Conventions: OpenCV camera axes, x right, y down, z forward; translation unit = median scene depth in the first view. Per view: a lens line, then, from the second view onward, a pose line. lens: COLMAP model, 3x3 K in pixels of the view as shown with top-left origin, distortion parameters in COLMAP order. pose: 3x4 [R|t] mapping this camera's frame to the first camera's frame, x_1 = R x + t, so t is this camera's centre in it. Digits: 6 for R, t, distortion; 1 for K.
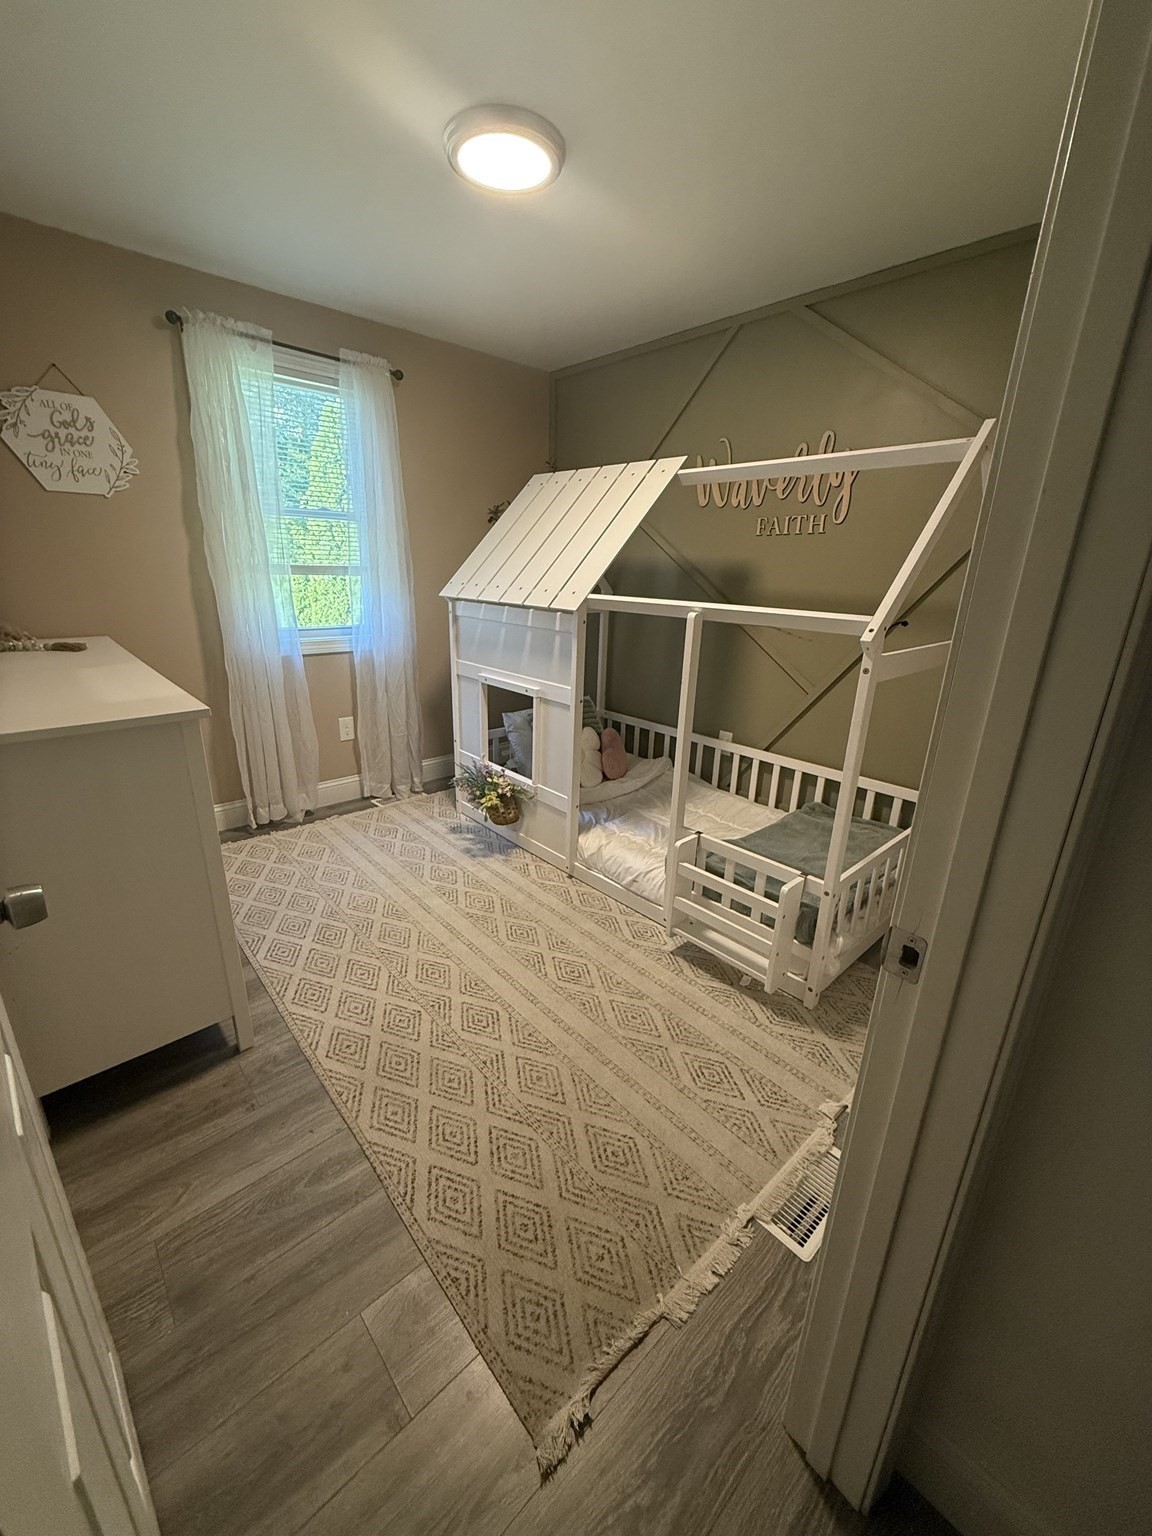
lens RADIAL K [[611.2, 0, 574.9], [0, 611.2, 769.0], [0, 0, 1]] dist [-0.001602, -0.000096]
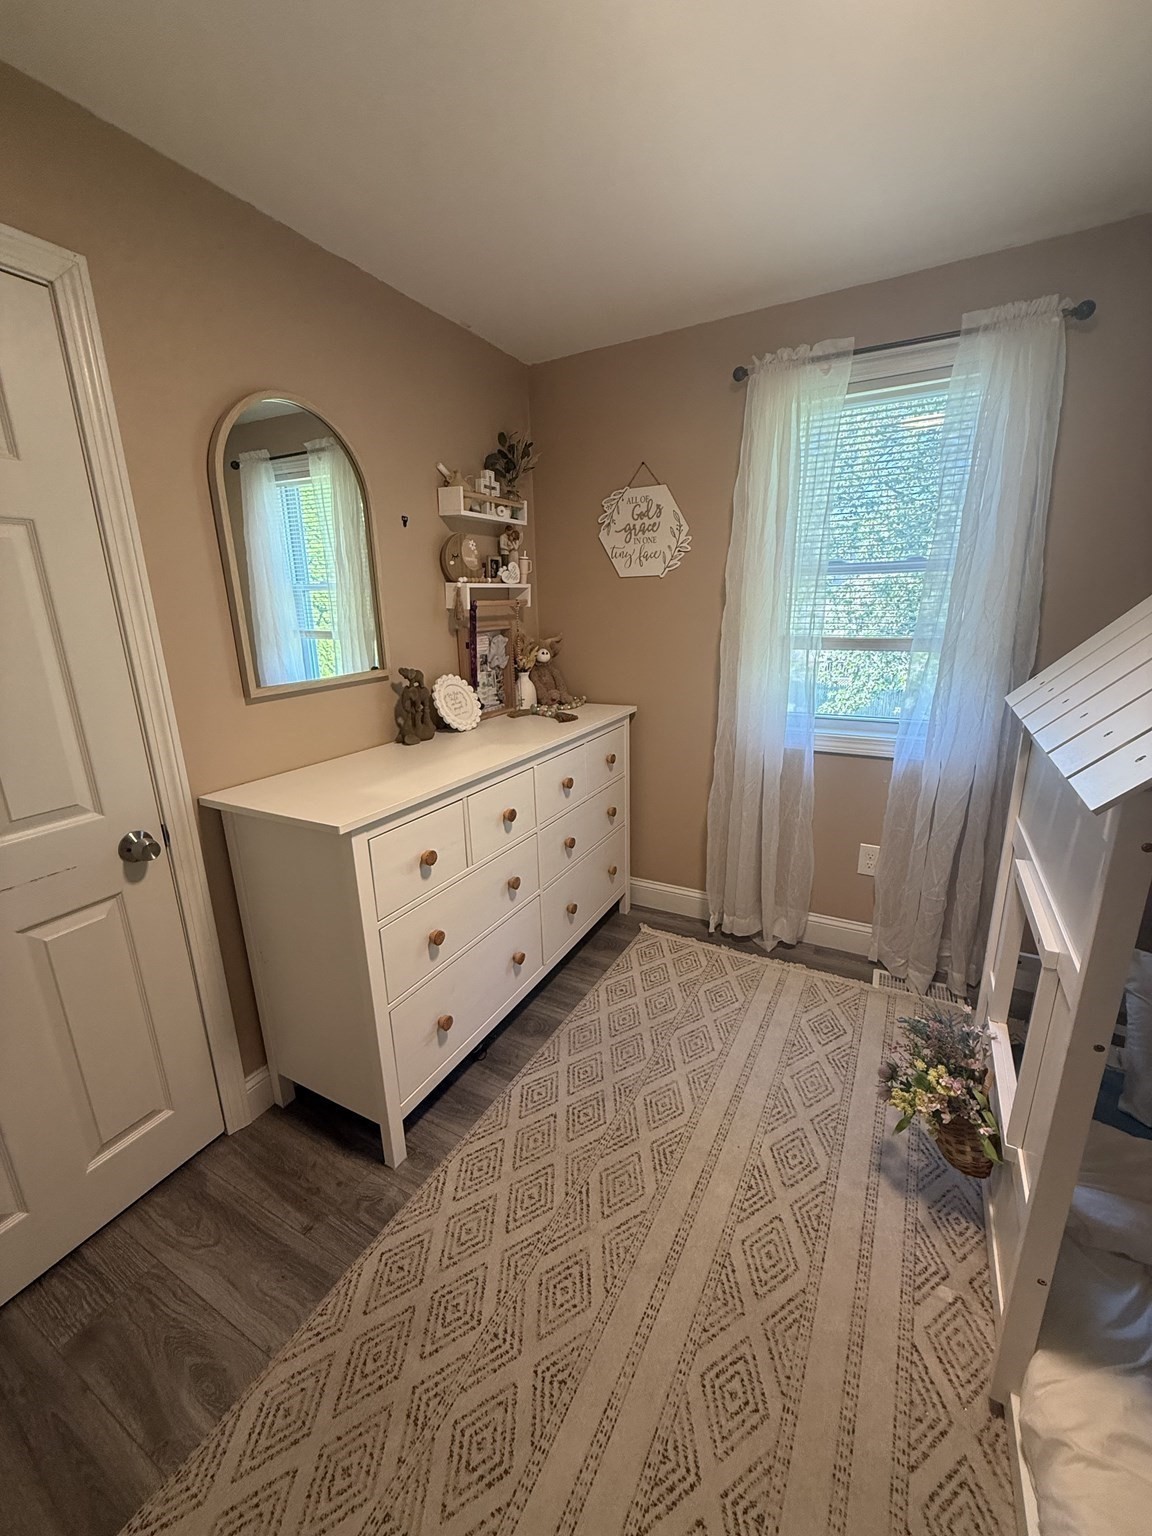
lens RADIAL K [[611.2, 0, 572.2], [0, 611.2, 765.0], [0, 0, 1]] dist [-0.001602, -0.000096]
pose [[0.318037, 0.209995, -0.924529, 0.209110], [-0.268314, 0.955231, 0.124668, -0.232309], [0.909319, 0.208415, 0.360143, 0.560923]]
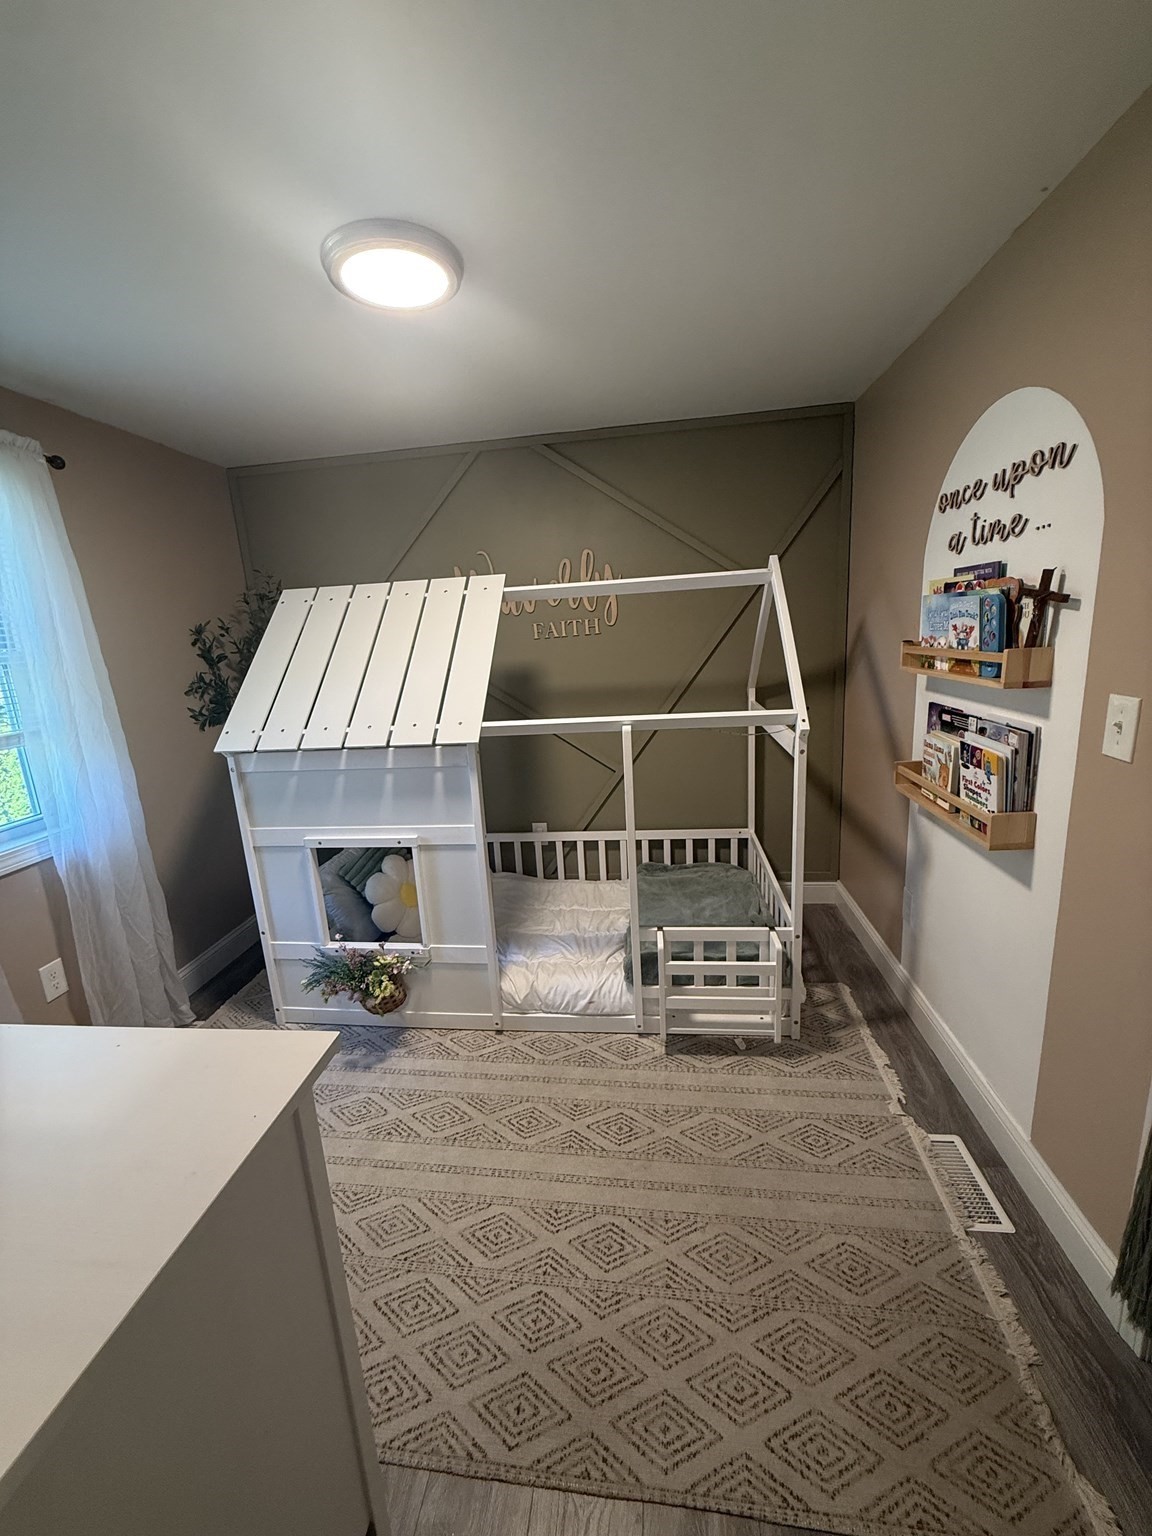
lens RADIAL K [[611.2, 0, 575.5], [0, 611.2, 767.9], [0, 0, 1]] dist [-0.001602, -0.000096]
pose [[0.756699, -0.213063, 0.618070, -0.427710], [0.283166, 0.958936, -0.016111, -0.157128], [-0.589257, 0.187207, 0.785958, 0.198706]]
